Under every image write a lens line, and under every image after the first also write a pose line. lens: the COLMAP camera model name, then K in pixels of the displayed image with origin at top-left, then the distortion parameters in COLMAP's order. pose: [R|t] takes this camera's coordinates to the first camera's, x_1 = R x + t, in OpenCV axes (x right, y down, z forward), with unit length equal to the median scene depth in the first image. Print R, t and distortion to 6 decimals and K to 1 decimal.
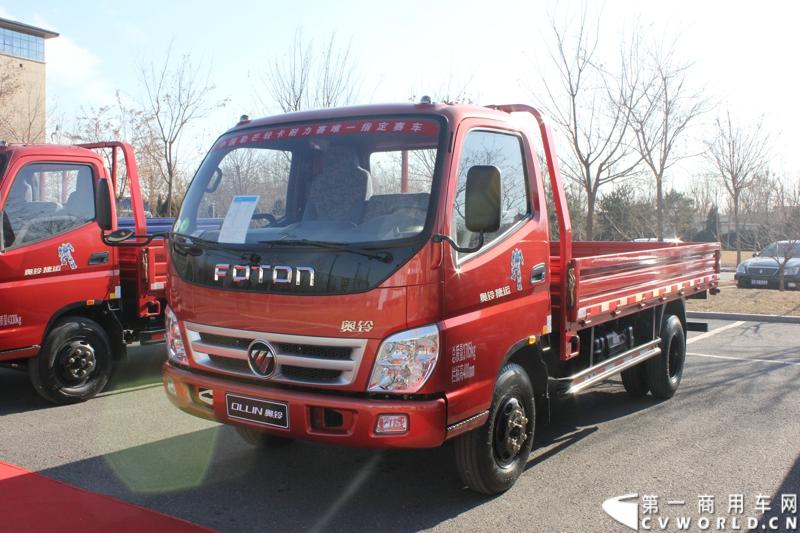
lens RADIAL K [[807.8, 0, 400.0], [0, 807.8, 266.5], [0, 0, 1]] dist [-0.052838, 0.001735]
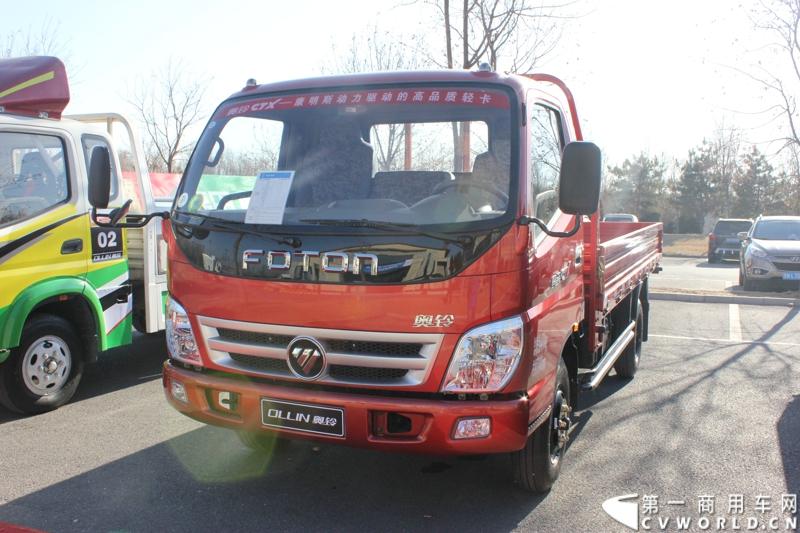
lens RADIAL K [[807.8, 0, 400.0], [0, 807.8, 266.5], [0, 0, 1]] dist [-0.052838, 0.001735]
pose [[0.983169, -0.007424, 0.182548, -0.228722], [0.002568, 0.999637, 0.026828, -0.007733], [-0.182681, -0.025907, 0.982831, 0.121949]]
